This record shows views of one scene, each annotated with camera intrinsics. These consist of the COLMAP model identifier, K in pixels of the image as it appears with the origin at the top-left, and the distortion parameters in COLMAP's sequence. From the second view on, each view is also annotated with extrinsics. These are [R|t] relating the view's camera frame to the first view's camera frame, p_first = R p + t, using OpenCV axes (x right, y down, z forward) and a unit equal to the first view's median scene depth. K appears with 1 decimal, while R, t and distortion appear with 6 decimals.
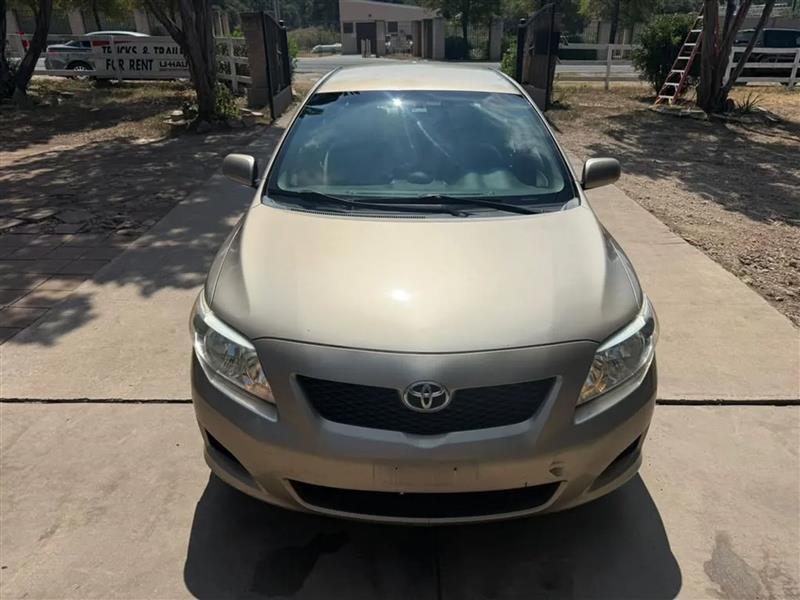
lens RADIAL K [[569.2, 0, 398.2], [0, 569.2, 291.7], [0, 0, 1]] dist [0.012810, -0.022600]
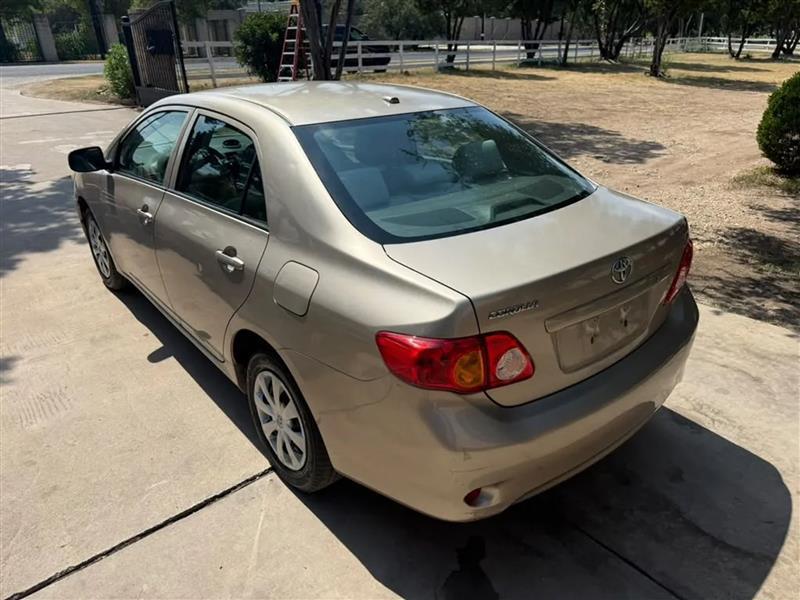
lens RADIAL K [[569.2, 0, 400.8], [0, 569.2, 306.4], [0, 0, 1]] dist [0.012810, -0.022600]
pose [[0.761561, -0.286655, 0.581251, -0.124452], [0.269853, 0.955675, 0.117745, -0.024484], [-0.589240, 0.067182, 0.805160, 0.040406]]
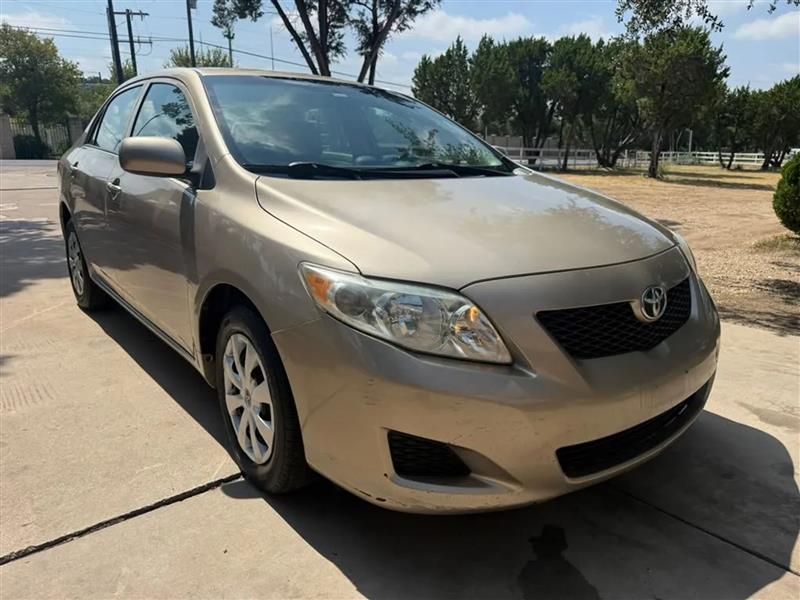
lens RADIAL K [[569.2, 0, 398.8], [0, 569.2, 297.5], [0, 0, 1]] dist [0.012810, -0.022600]
pose [[0.770319, -0.154591, 0.618636, -0.130303], [0.252290, 0.964892, -0.073031, 0.021568], [-0.585627, 0.212333, 0.782276, 0.078554]]
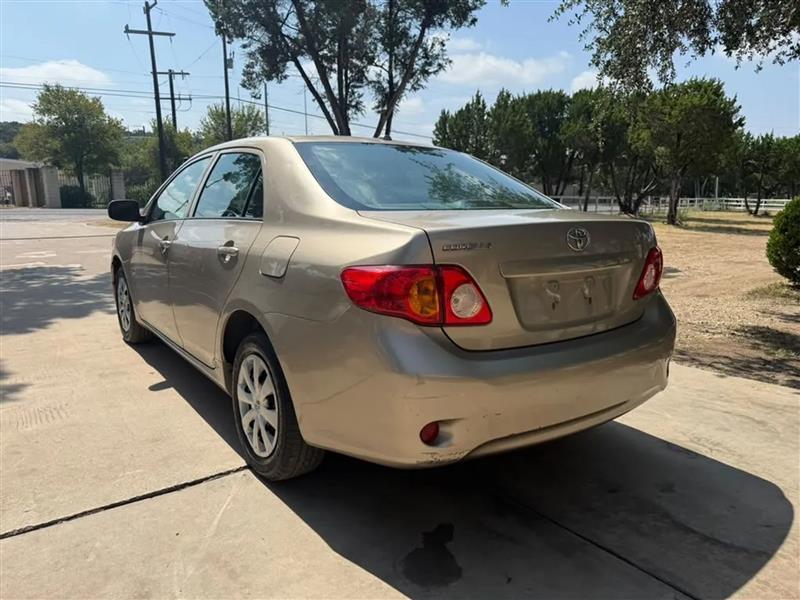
lens RADIAL K [[569.2, 0, 394.5], [0, 569.2, 295.8], [0, 0, 1]] dist [0.012810, -0.022600]
pose [[0.805359, -0.099587, 0.584363, -0.127849], [0.238118, 0.957108, -0.165060, 0.035079], [-0.542861, 0.272079, 0.794528, 0.029966]]
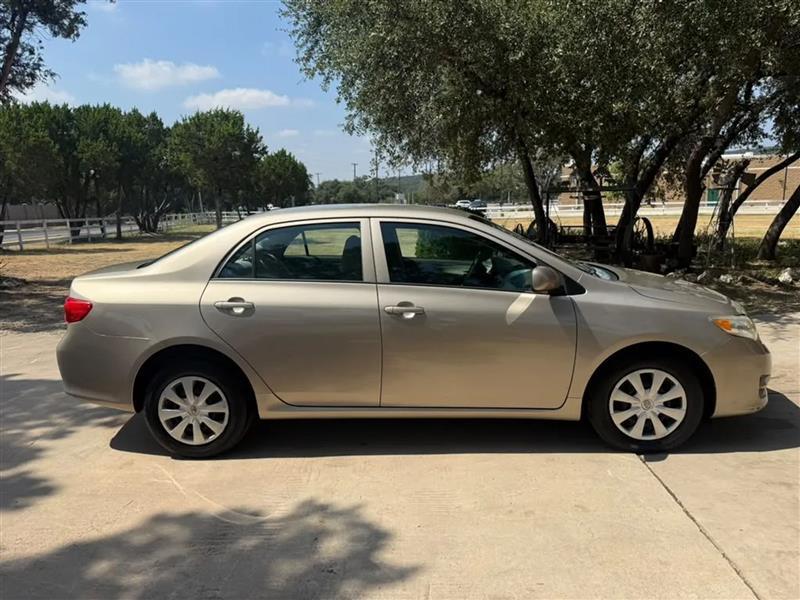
lens RADIAL K [[569.2, 0, 397.4], [0, 569.2, 301.6], [0, 0, 1]] dist [0.012810, -0.022600]
pose [[0.038767, -0.176501, 0.983537, -0.350761], [0.441305, 0.886111, 0.141623, -0.119105], [-0.896519, 0.428549, 0.112243, 0.297830]]
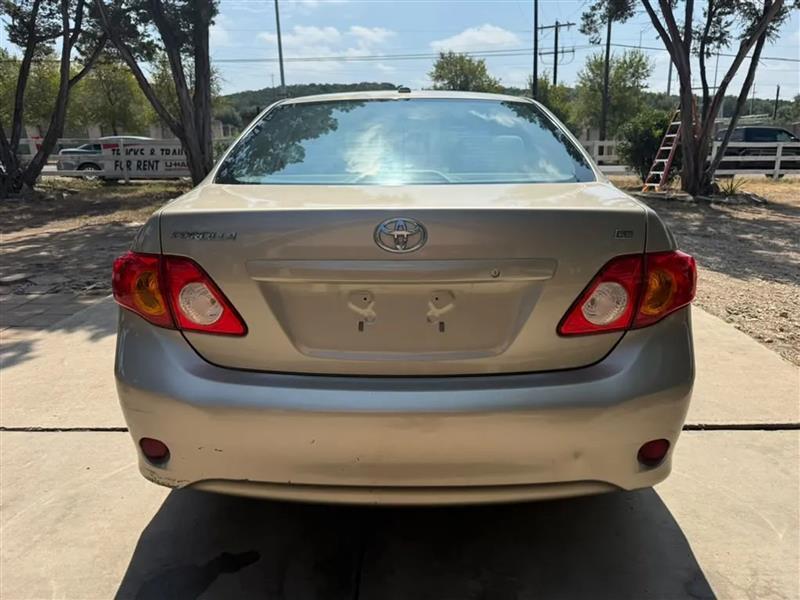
lens RADIAL K [[569.2, 0, 395.4], [0, 569.2, 302.8], [0, 0, 1]] dist [0.012810, -0.022600]
pose [[0.999863, -0.009708, -0.013401, 0.024218], [0.007419, 0.986863, -0.161391, 0.035970], [0.014792, 0.161270, 0.986799, 0.019322]]
